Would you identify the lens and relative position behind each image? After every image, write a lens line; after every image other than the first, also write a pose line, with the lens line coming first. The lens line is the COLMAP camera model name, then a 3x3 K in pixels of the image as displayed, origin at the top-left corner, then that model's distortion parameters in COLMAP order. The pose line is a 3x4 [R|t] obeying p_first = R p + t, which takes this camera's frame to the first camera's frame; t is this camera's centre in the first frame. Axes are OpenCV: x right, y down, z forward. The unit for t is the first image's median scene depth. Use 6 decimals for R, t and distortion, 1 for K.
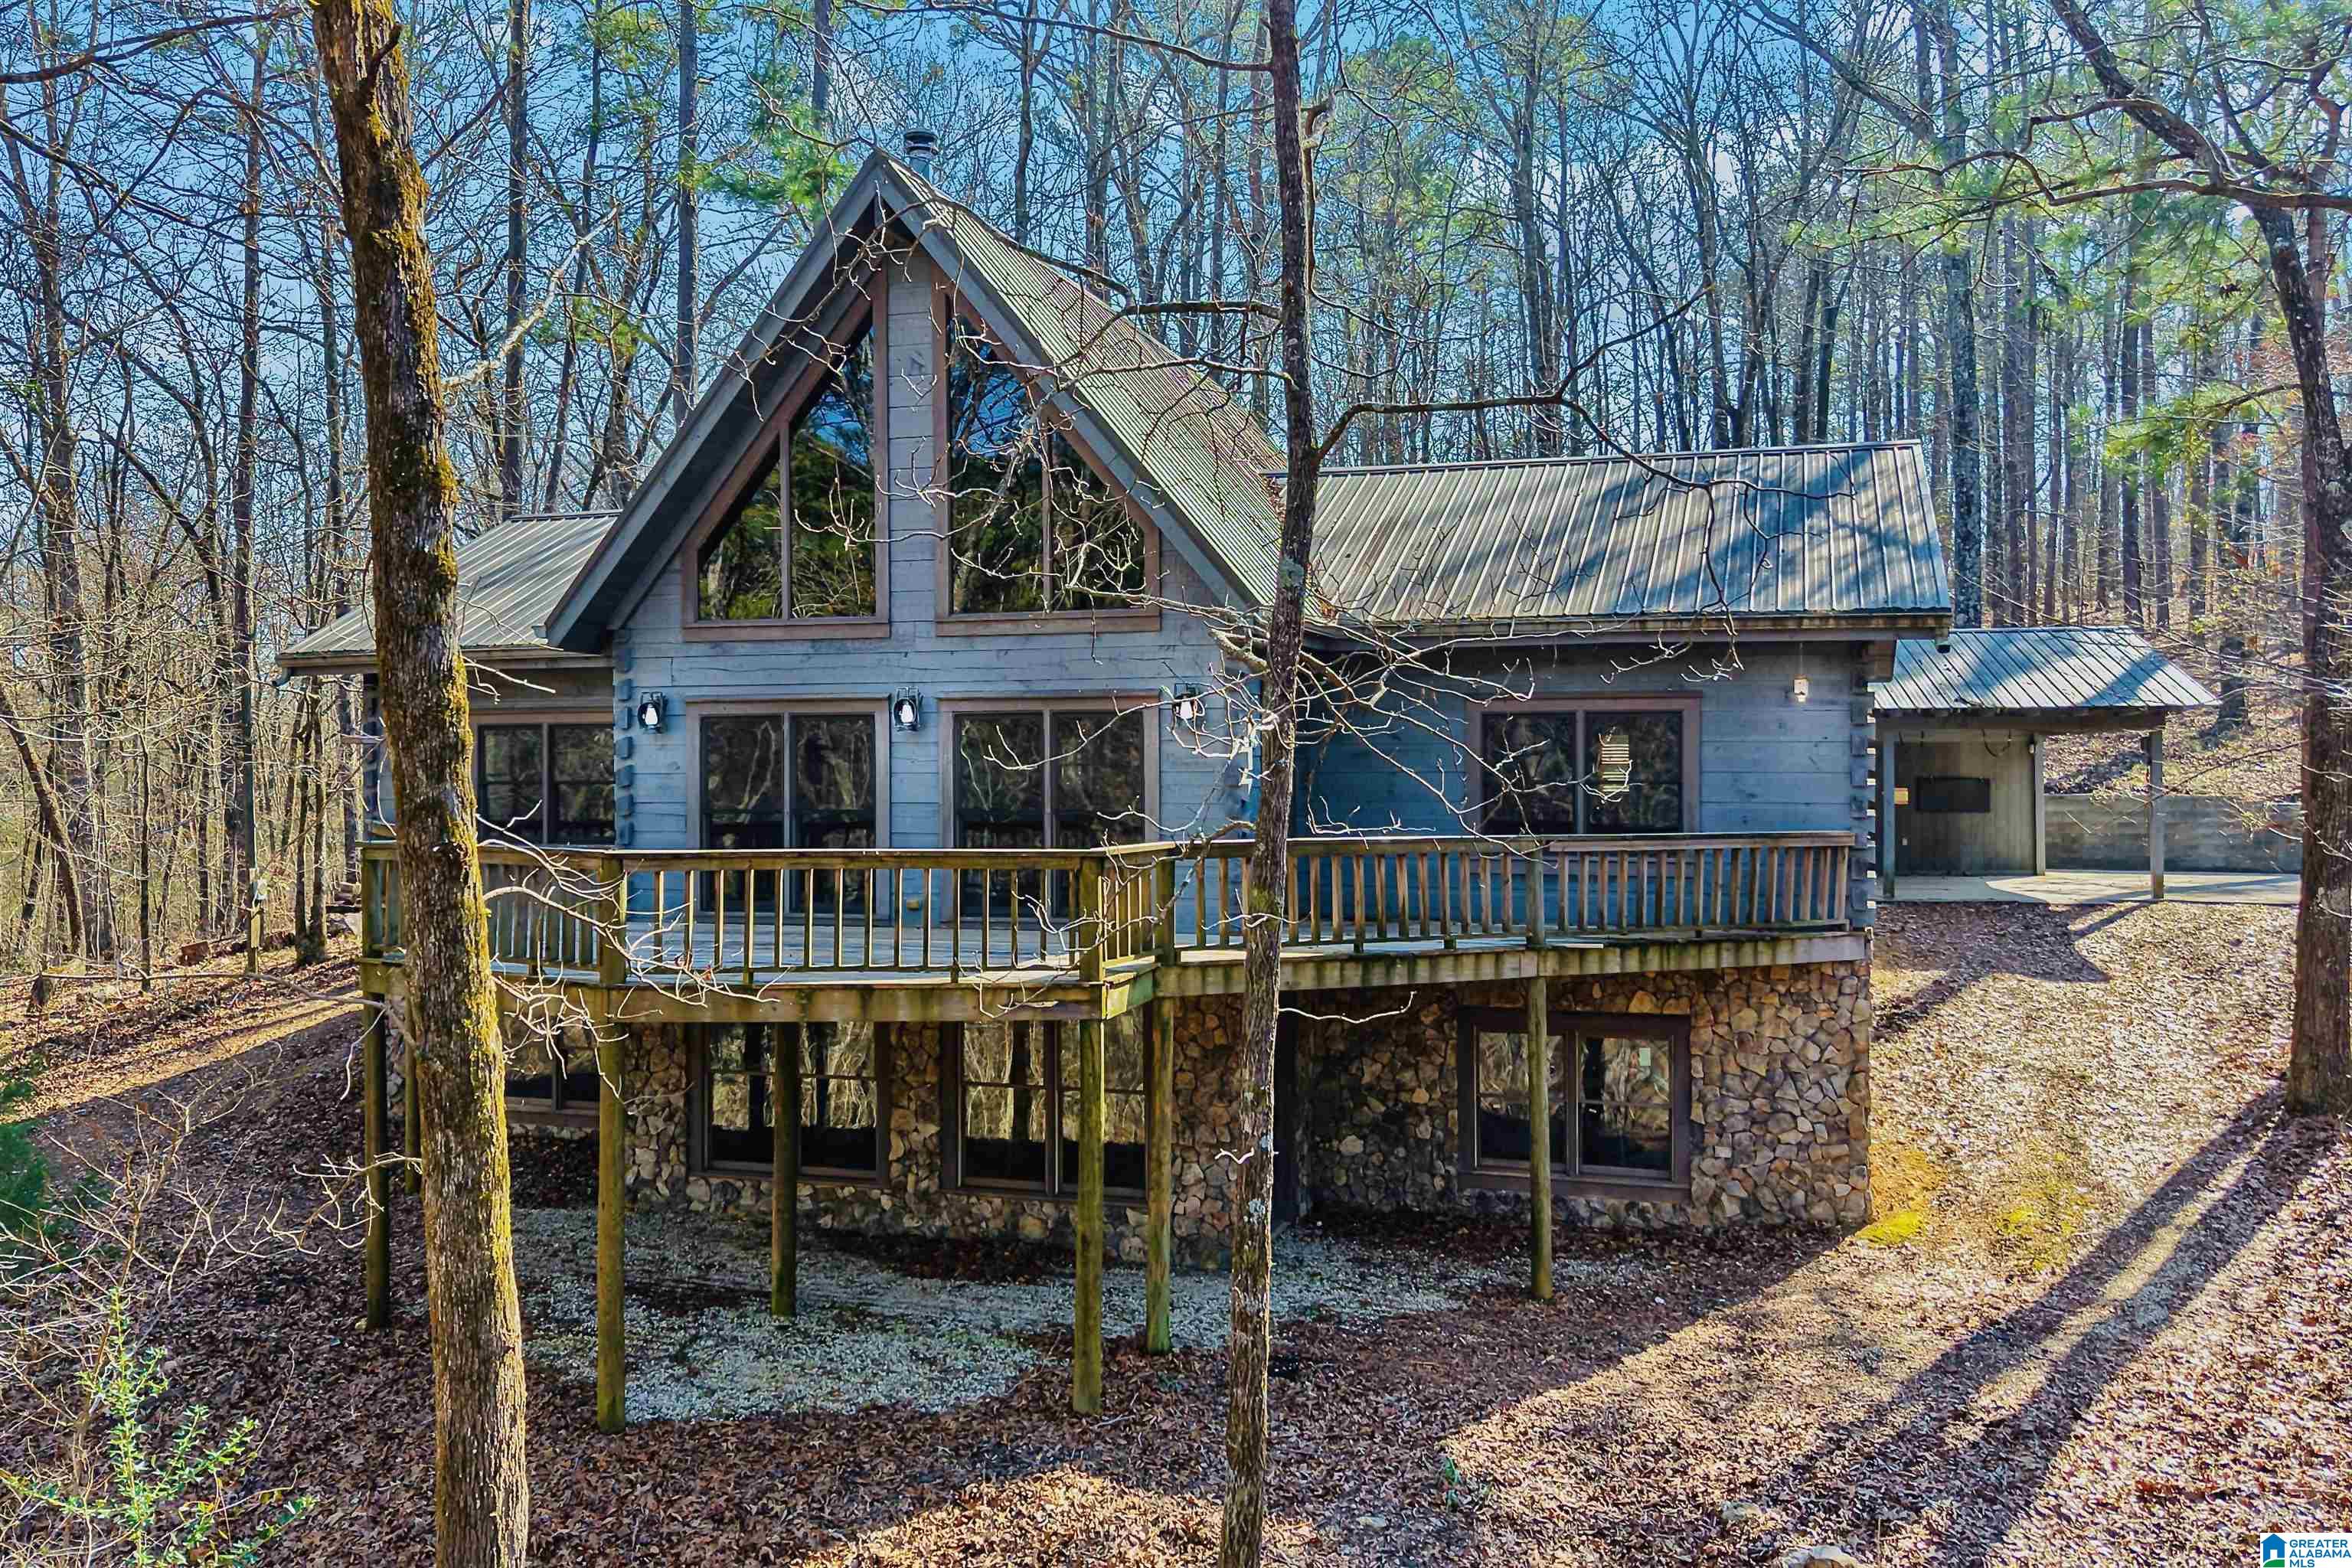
lens RADIAL K [[1771.0, 0, 1176.0], [0, 1771.0, 784.0], [0, 0, 1]] dist [0.148498, -0.263746]
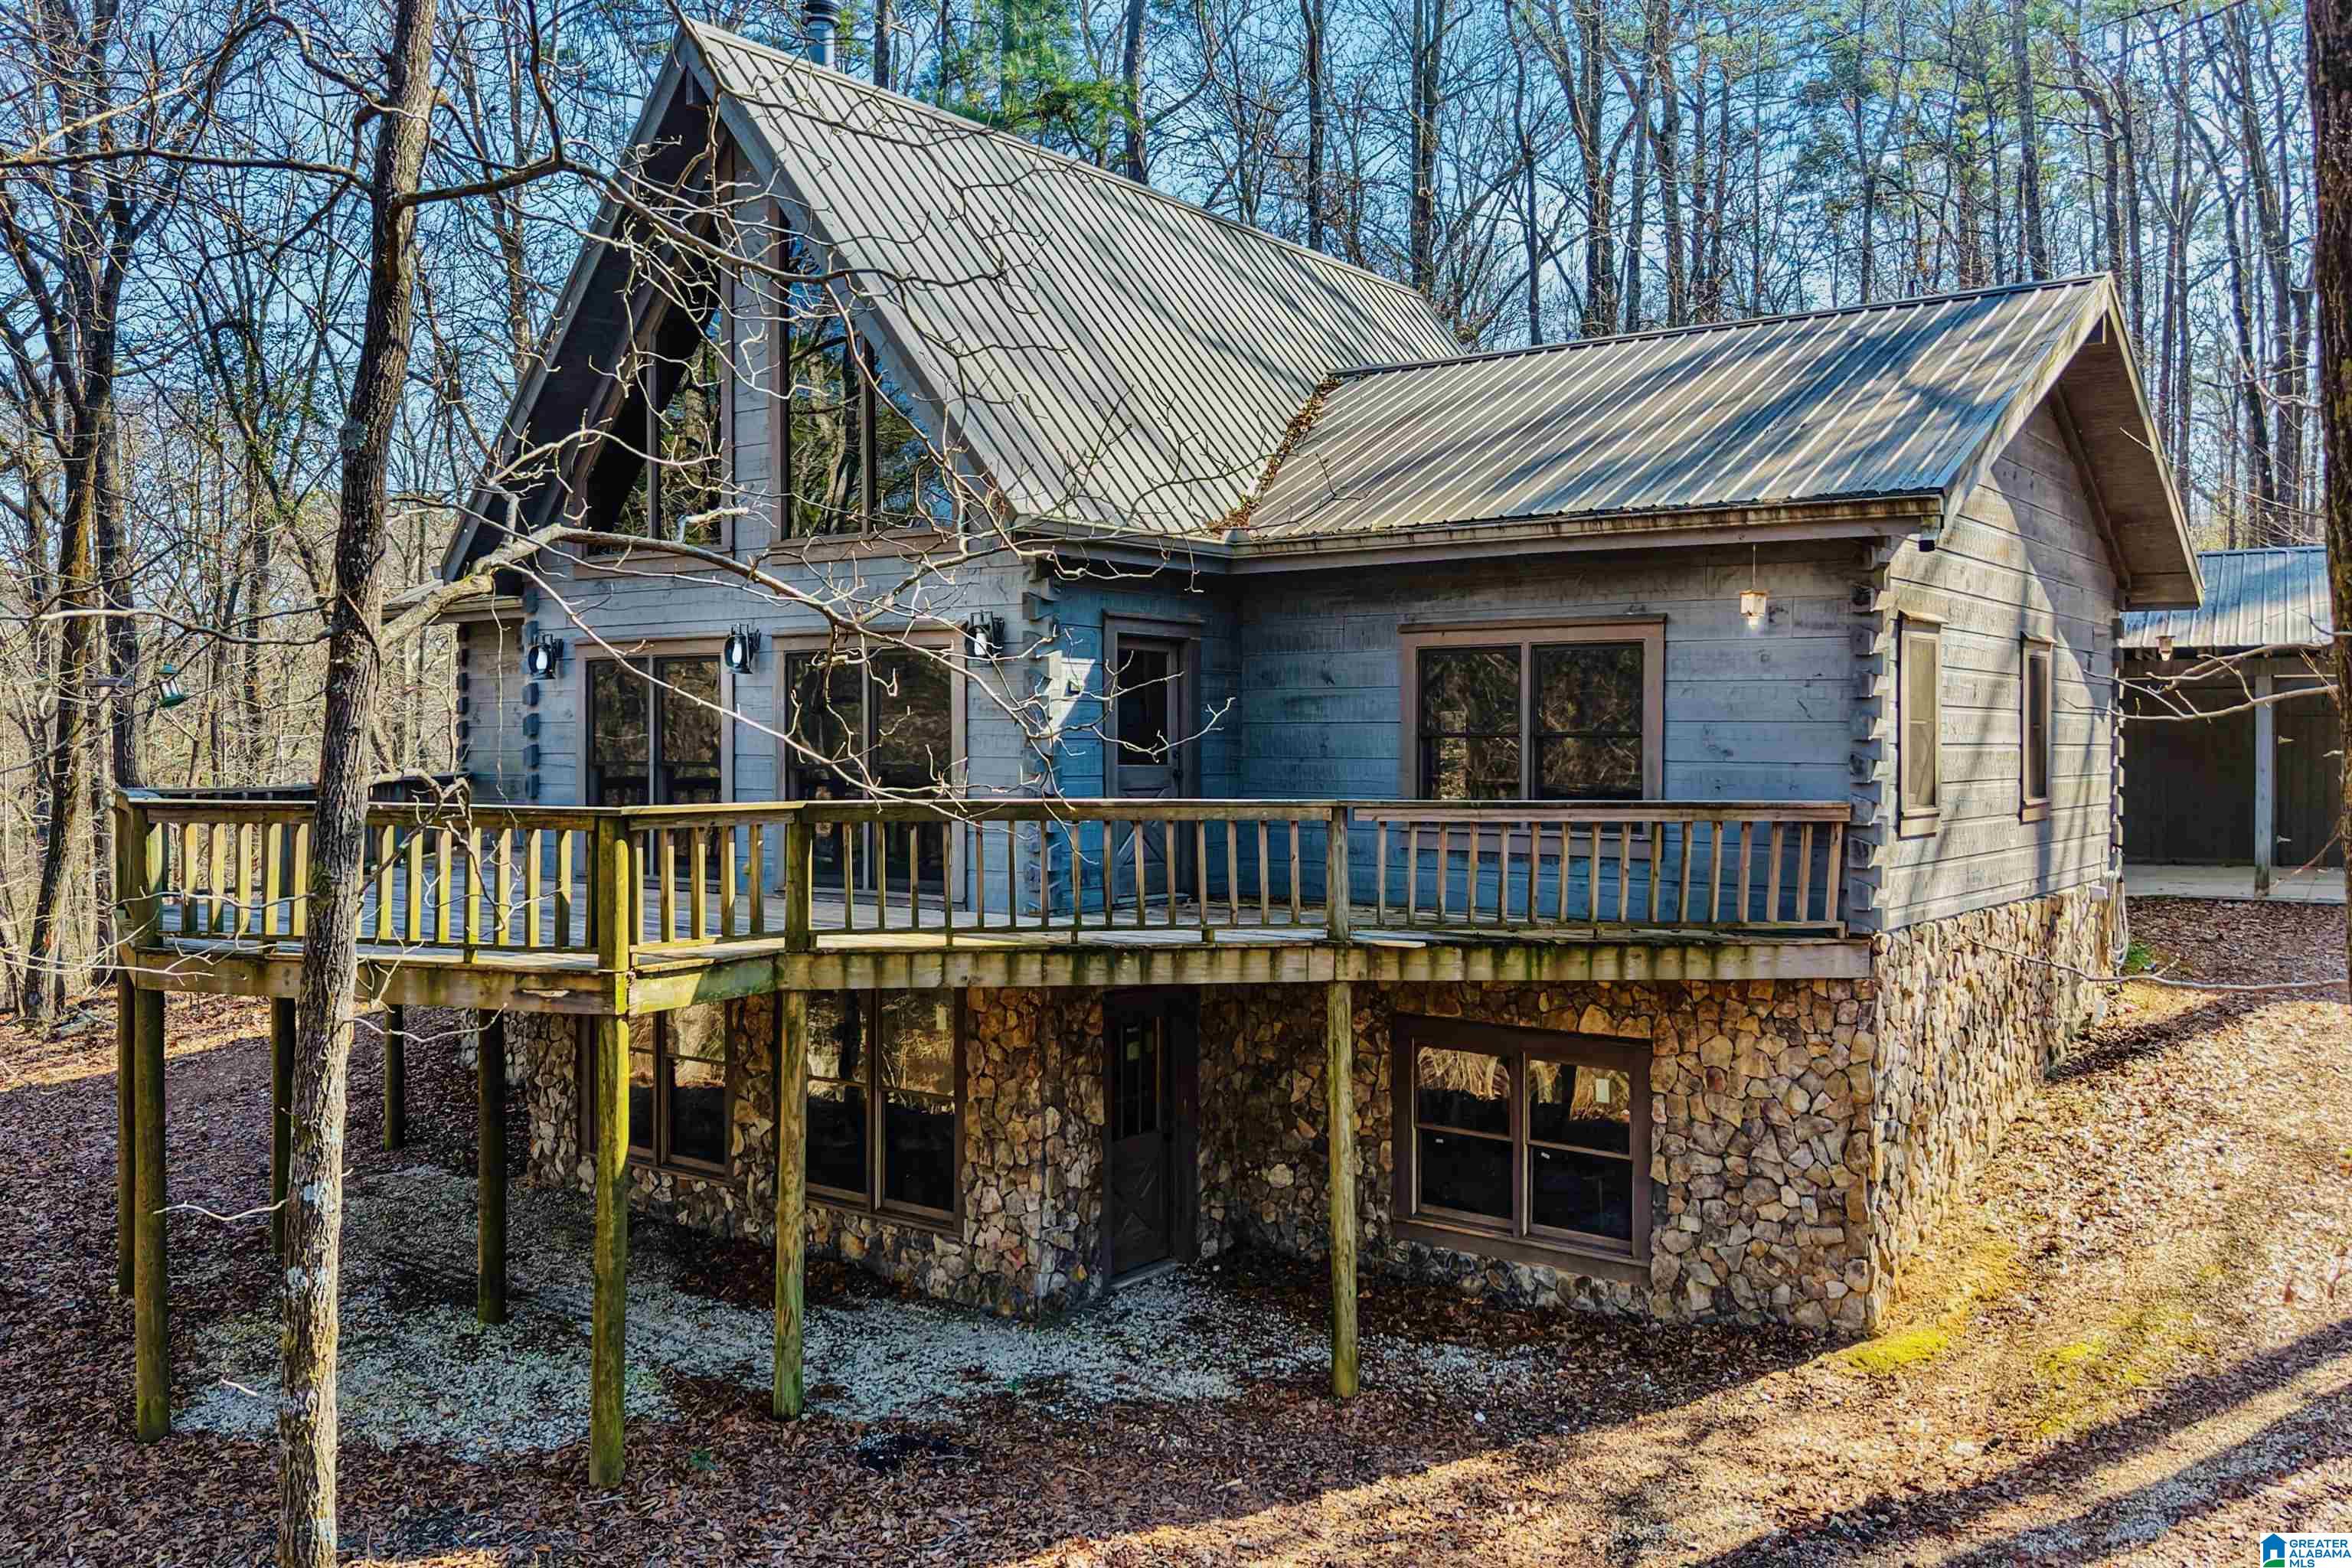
lens RADIAL K [[1799.8, 0, 1268.8], [0, 1799.8, 775.7], [0, 0, 1]] dist [0.167363, -0.316601]
pose [[0.951050, 0.010425, -0.308862, 0.383054], [-0.006223, 0.999874, 0.014588, 0.006362], [0.308975, -0.011952, 0.950995, 0.223465]]
